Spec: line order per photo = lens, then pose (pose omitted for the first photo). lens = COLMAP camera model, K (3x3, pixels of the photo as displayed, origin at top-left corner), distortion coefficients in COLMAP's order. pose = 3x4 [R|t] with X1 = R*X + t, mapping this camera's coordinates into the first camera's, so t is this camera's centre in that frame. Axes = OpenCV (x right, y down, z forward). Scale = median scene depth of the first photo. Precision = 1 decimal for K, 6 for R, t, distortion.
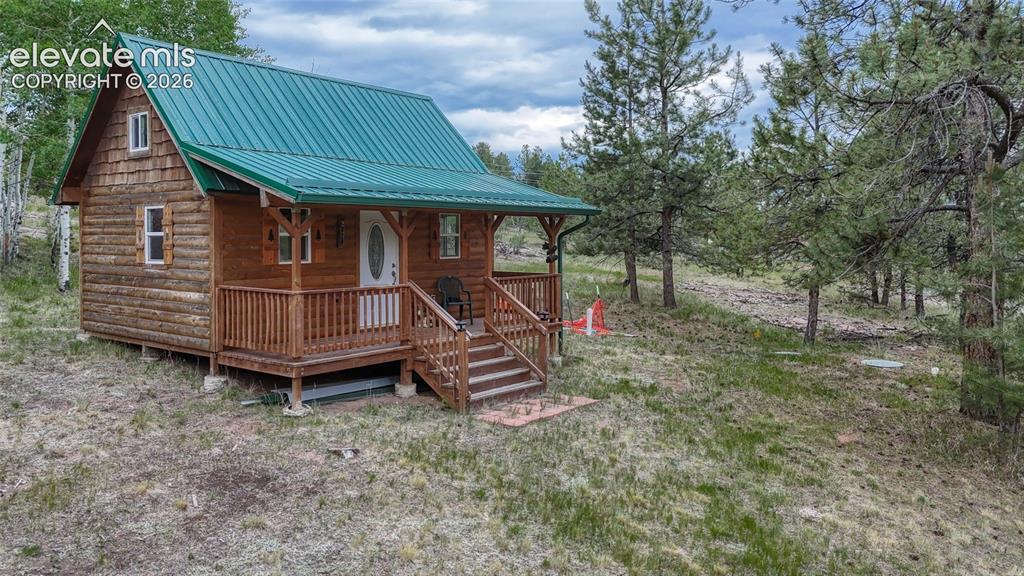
lens RADIAL K [[737.3, 0, 510.8], [0, 737.3, 266.9], [0, 0, 1]] dist [0.069769, -0.075902]
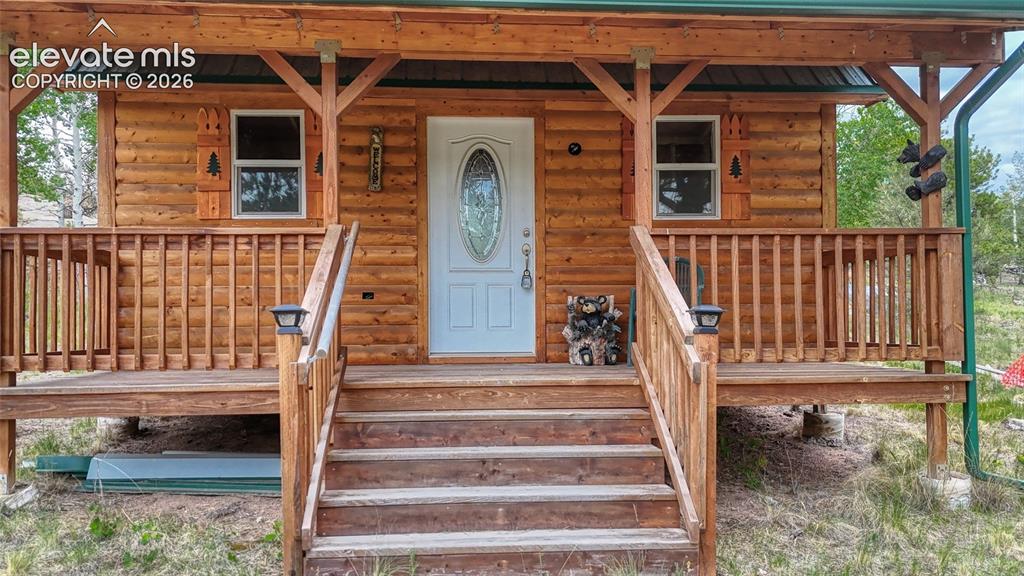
lens RADIAL K [[763.2, 0, 494.9], [0, 763.2, 288.2], [0, 0, 1]] dist [-0.003133, -0.005119]
pose [[0.685150, -0.046498, -0.726917, 0.350370], [-0.022484, 0.996135, -0.084910, 0.145209], [0.728055, 0.074520, 0.681456, 1.260580]]
